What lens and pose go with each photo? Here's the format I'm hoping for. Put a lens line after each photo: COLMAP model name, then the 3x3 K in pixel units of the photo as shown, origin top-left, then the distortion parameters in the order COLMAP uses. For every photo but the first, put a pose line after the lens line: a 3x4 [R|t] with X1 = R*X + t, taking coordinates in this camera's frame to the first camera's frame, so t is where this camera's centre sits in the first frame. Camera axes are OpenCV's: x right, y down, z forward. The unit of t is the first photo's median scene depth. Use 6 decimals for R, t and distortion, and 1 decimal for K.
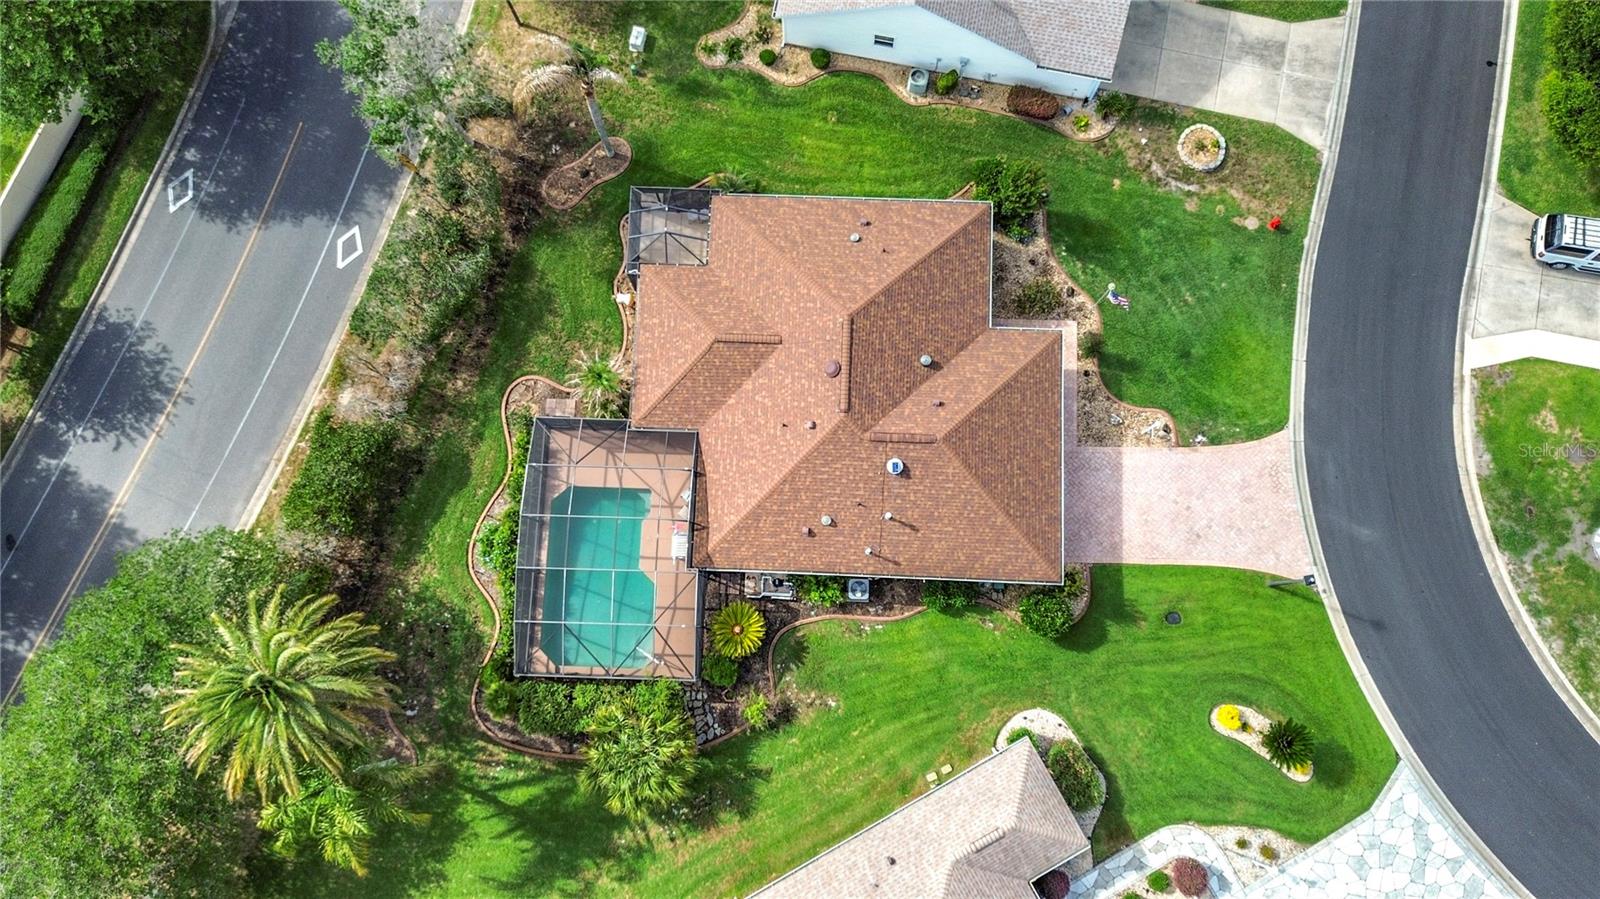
lens RADIAL K [[1162.5, 0, 800.0], [0, 1162.5, 449.5], [0, 0, 1]] dist [0.079991, -0.092558]
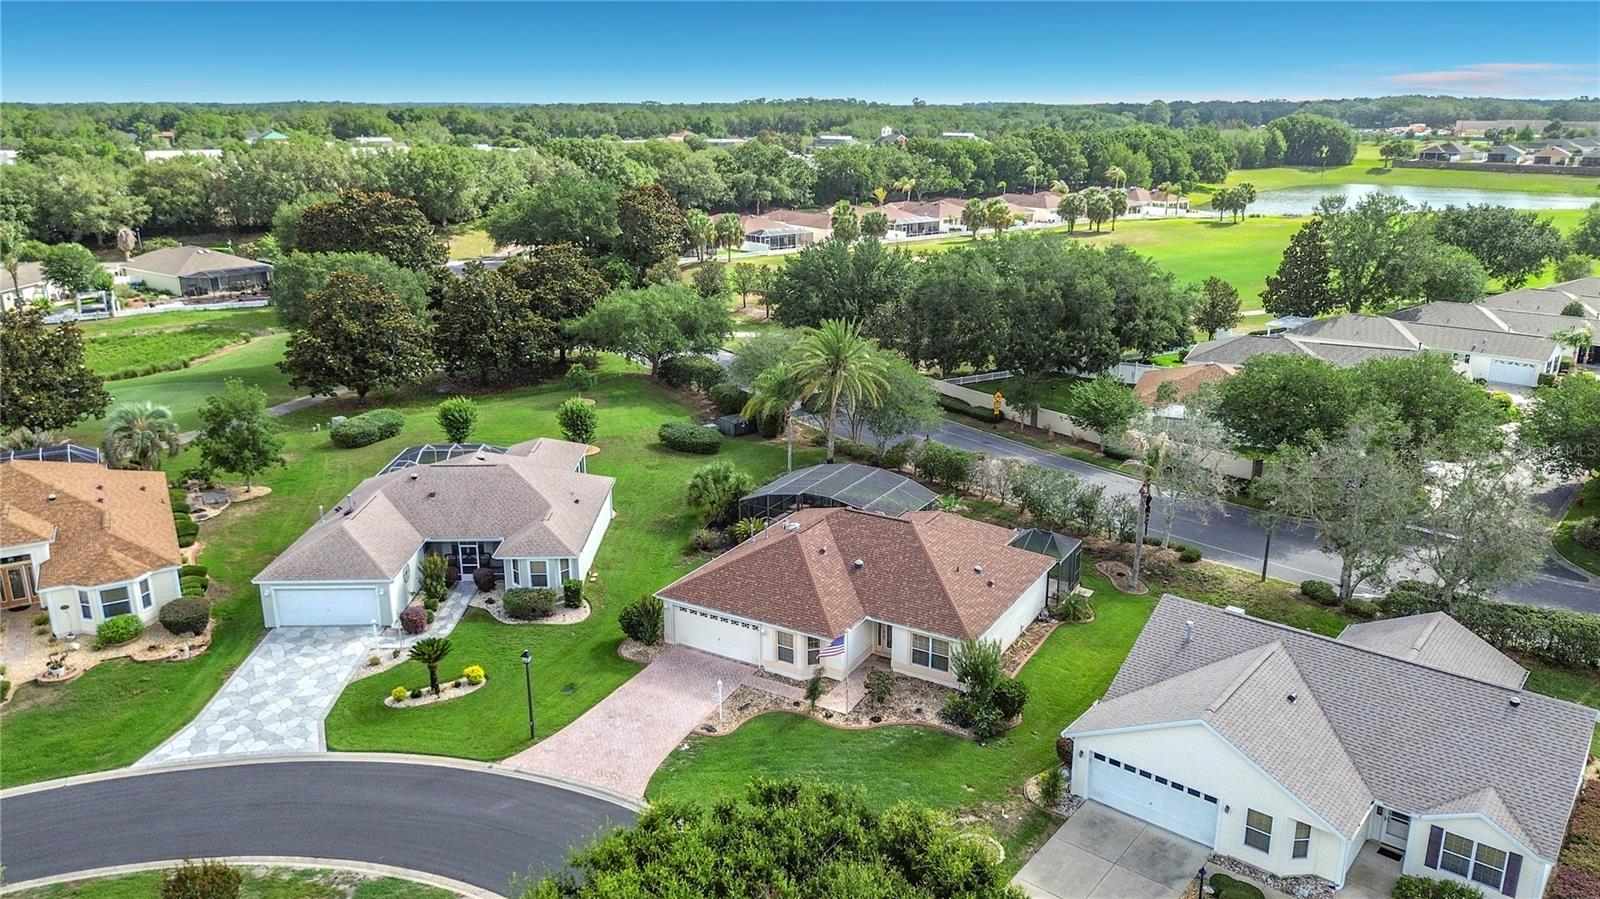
lens RADIAL K [[1148.8, 0, 800.0], [0, 1148.8, 449.5], [0, 0, 1]] dist [0.057798, -0.057889]
pose [[-0.471049, 0.266293, -0.840953, 1.034940], [-0.868581, 0.026288, 0.494849, -0.575339], [0.153882, 0.963534, 0.218915, 0.549903]]
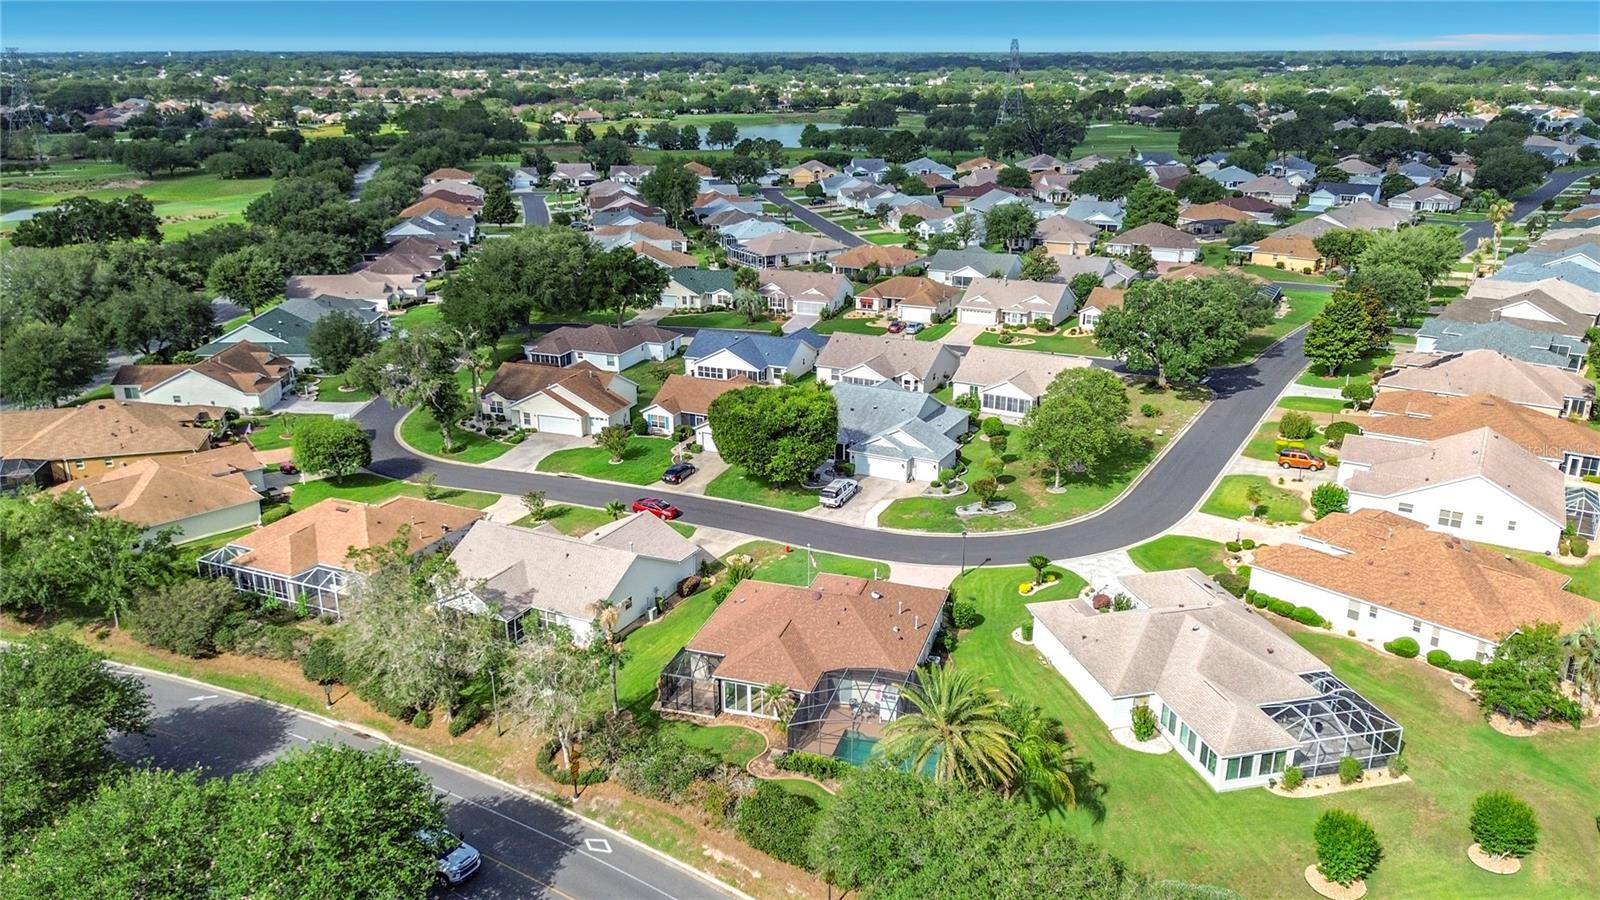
lens RADIAL K [[1147.3, 0, 804.7], [0, 1147.3, 482.3], [0, 0, 1]] dist [0.054222, -0.080333]
pose [[0.258571, -0.324221, 0.909957, -1.402172], [0.951111, 0.250159, -0.181132, 0.170792], [-0.168907, 0.912305, 0.373054, 0.155354]]
